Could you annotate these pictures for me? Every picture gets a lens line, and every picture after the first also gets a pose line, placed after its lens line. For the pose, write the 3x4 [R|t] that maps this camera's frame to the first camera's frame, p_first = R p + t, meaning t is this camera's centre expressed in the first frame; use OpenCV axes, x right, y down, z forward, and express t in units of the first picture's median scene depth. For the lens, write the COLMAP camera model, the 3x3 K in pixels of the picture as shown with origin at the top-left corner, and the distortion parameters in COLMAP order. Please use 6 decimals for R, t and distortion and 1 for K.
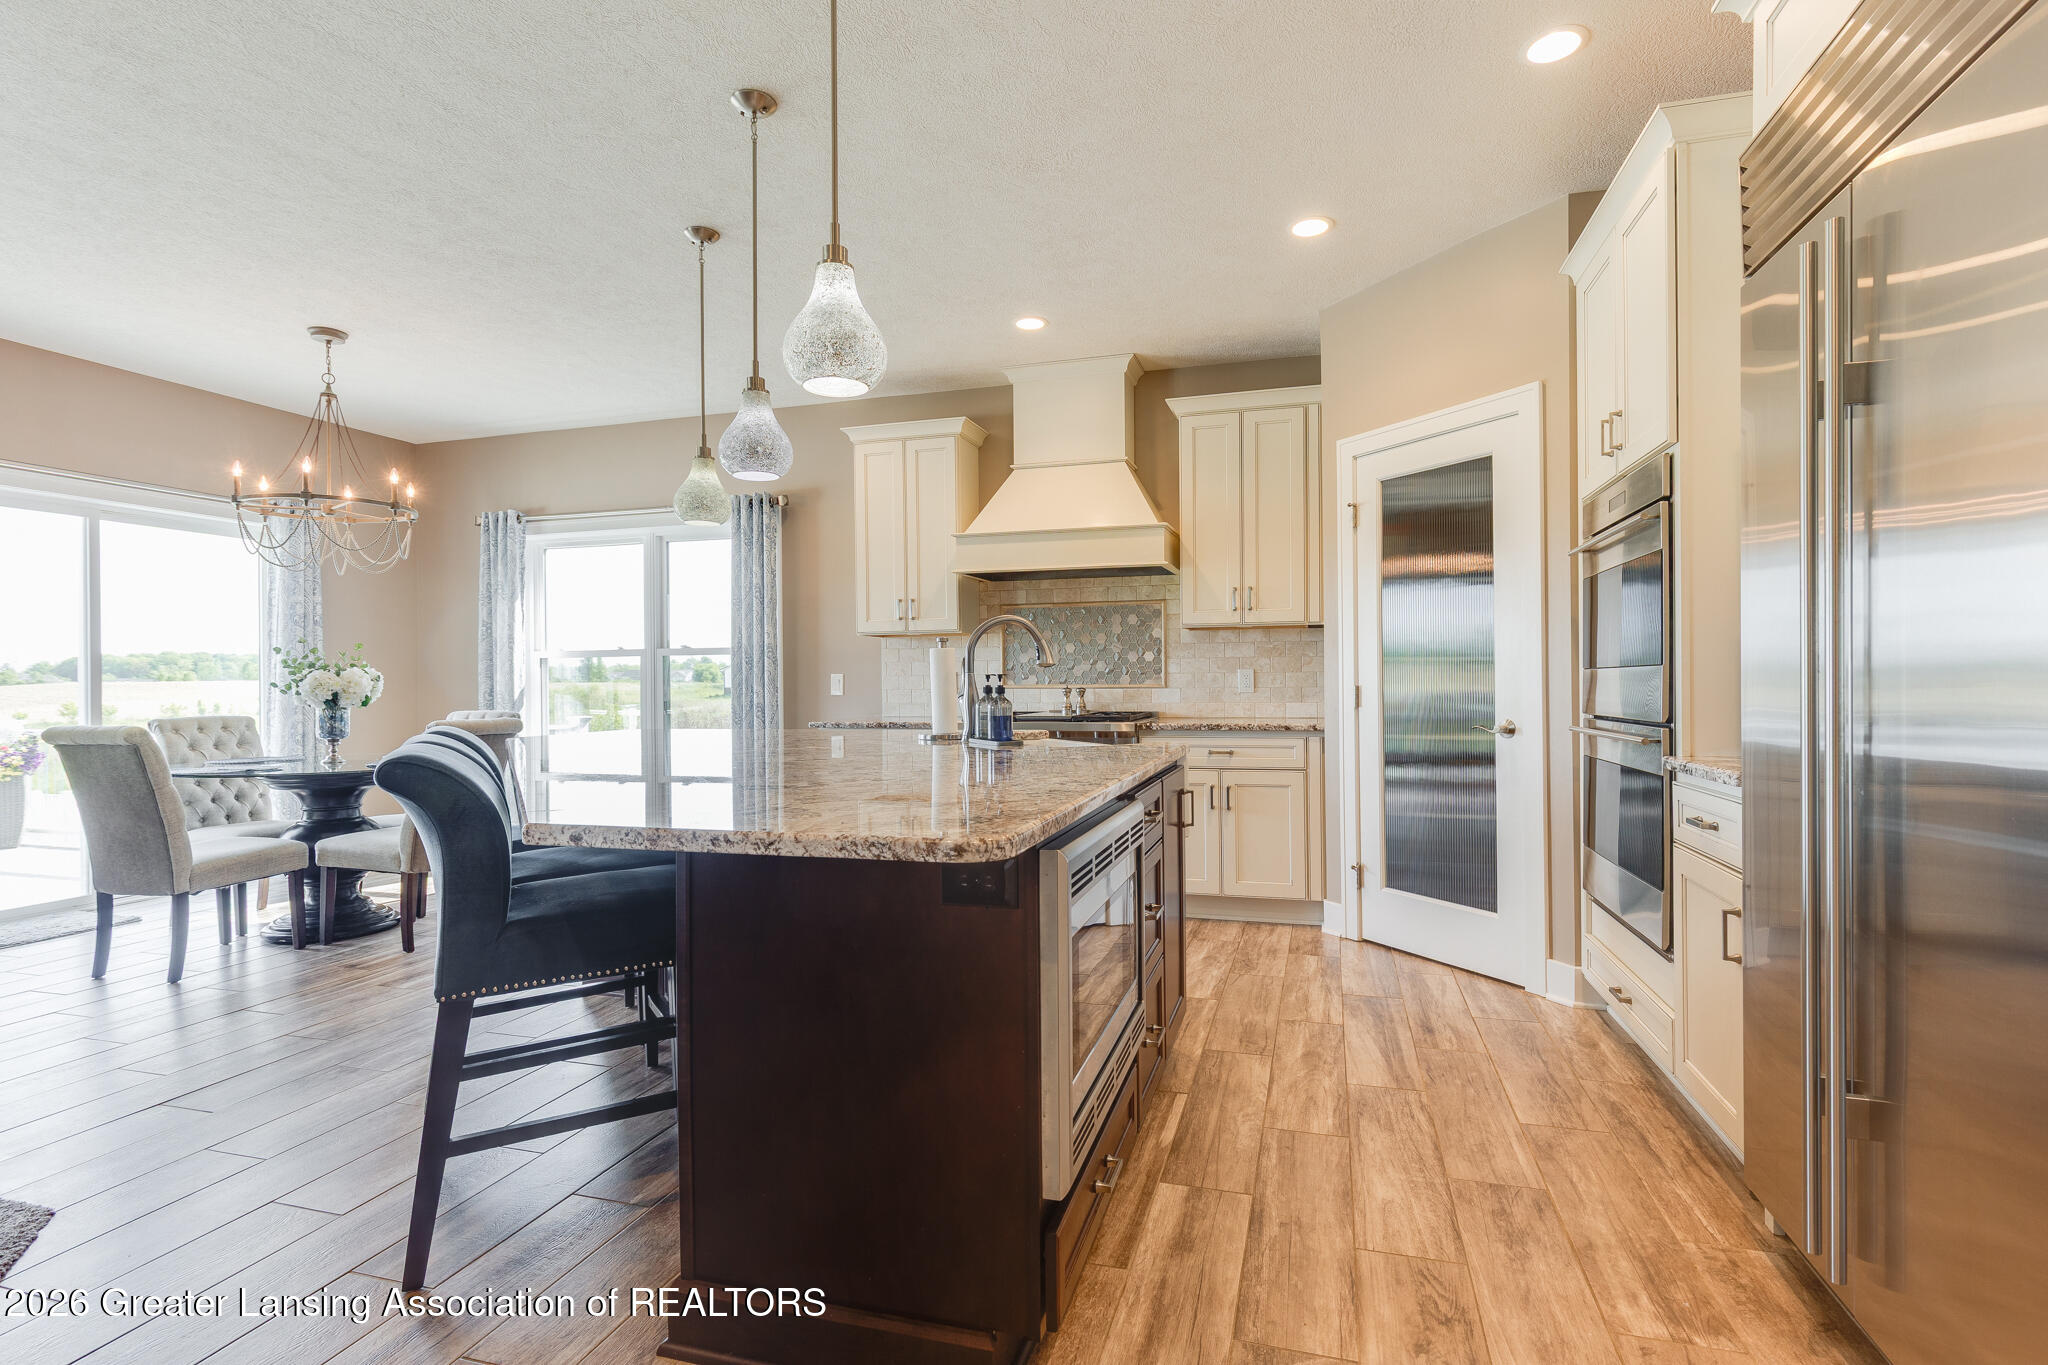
lens RADIAL K [[936.9, 0, 1029.4], [0, 936.9, 684.4], [0, 0, 1]] dist [-0.000090, 0.000005]
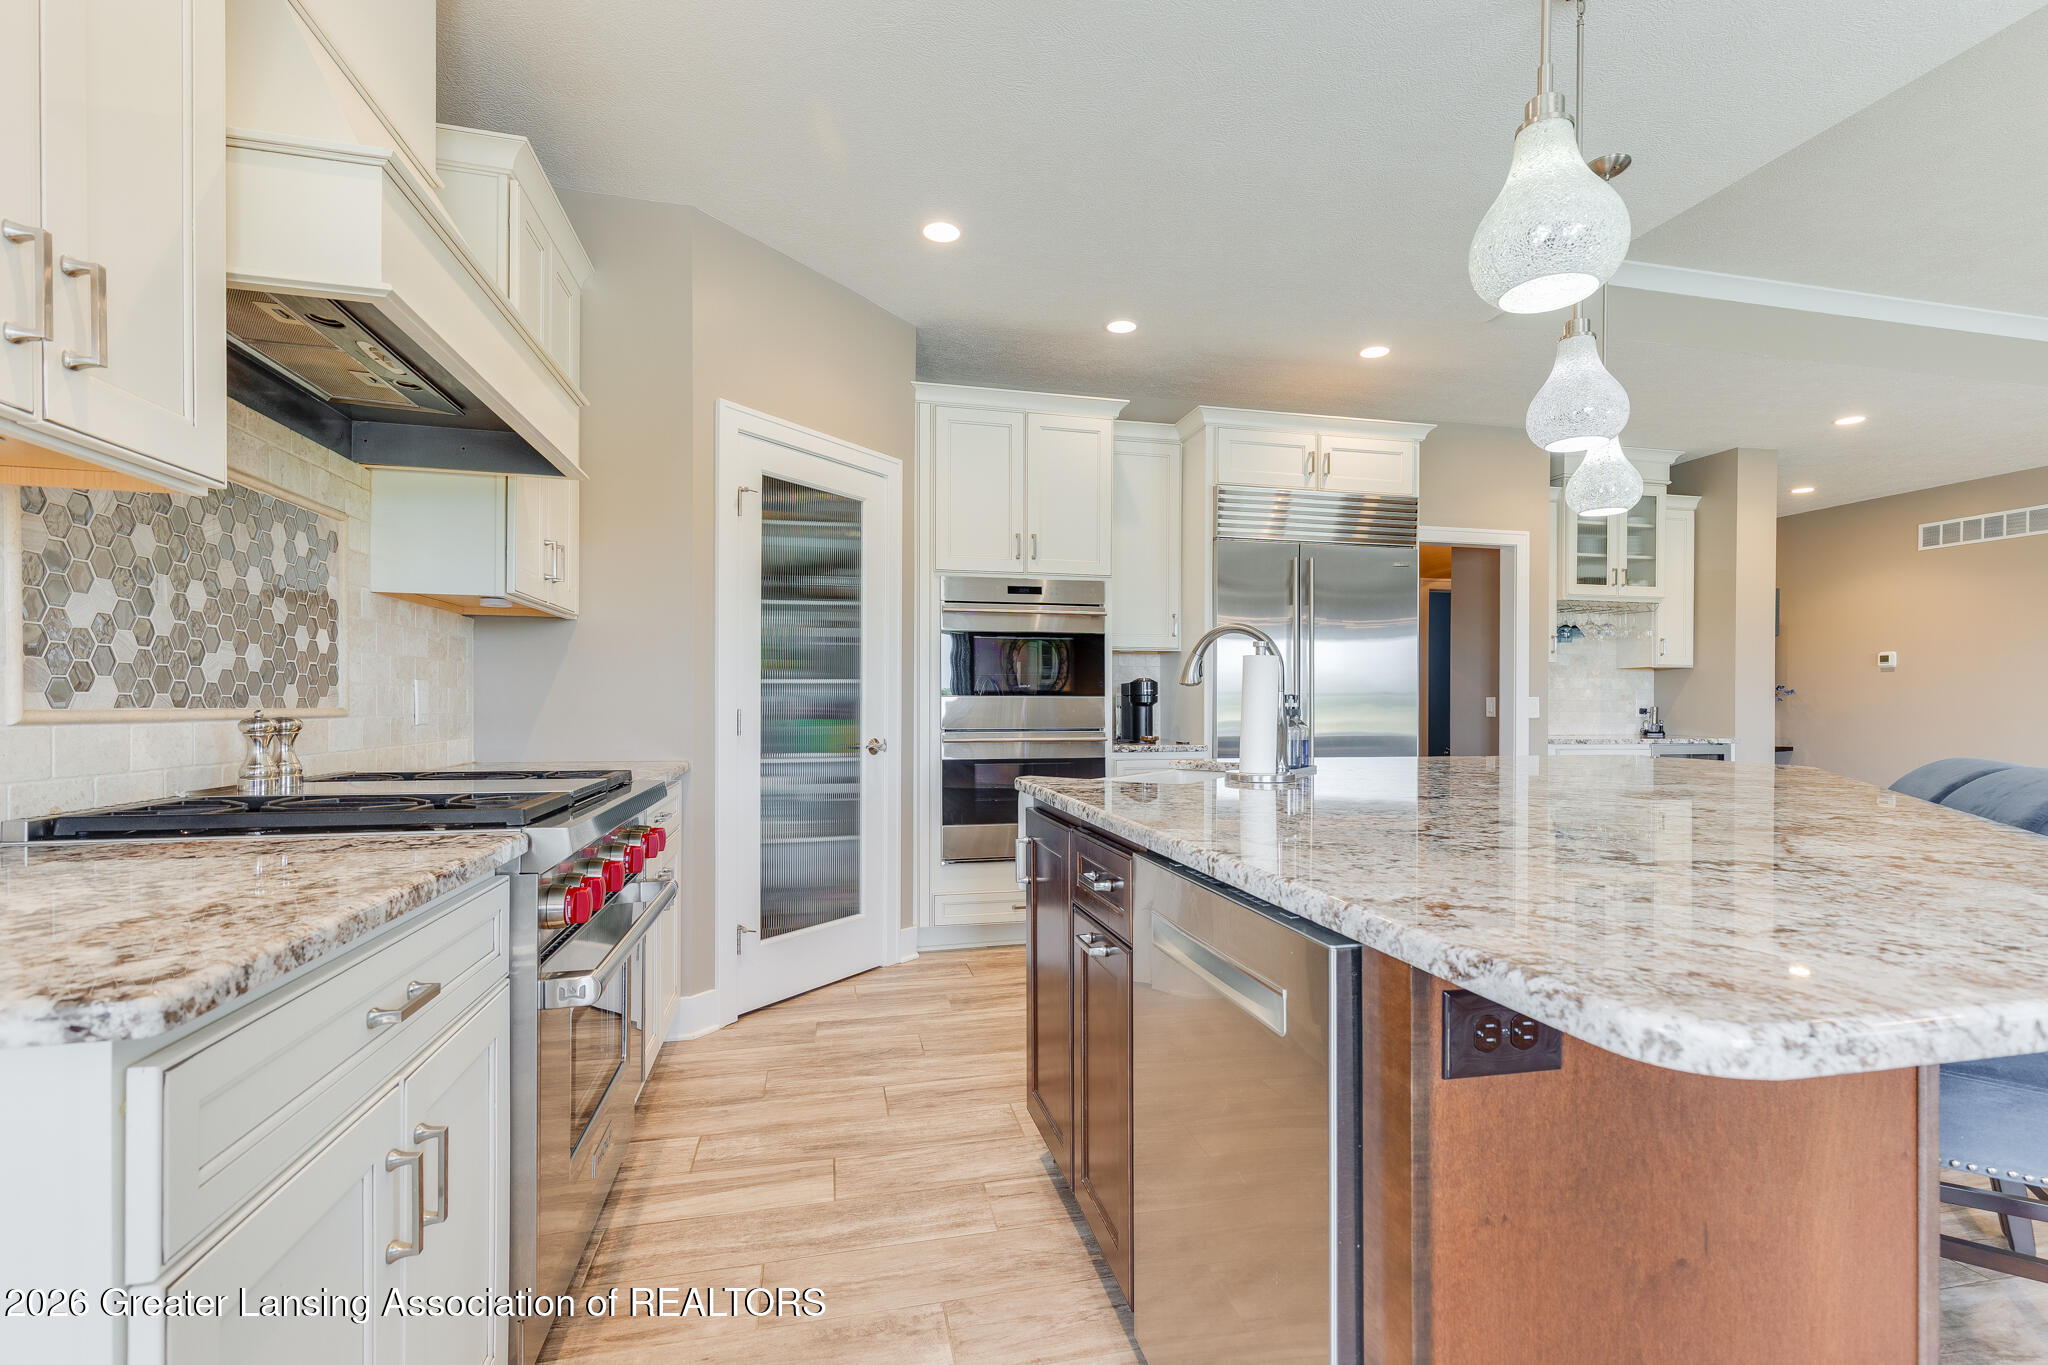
lens RADIAL K [[936.9, 0, 1056.9], [0, 936.9, 716.1], [0, 0, 1]] dist [-0.000090, 0.000005]
pose [[-0.522718, -0.001605, 0.852504, -0.569749], [0.001209, 0.999996, 0.002624, 0.007155], [-0.852505, 0.002402, -0.522714, 1.378164]]
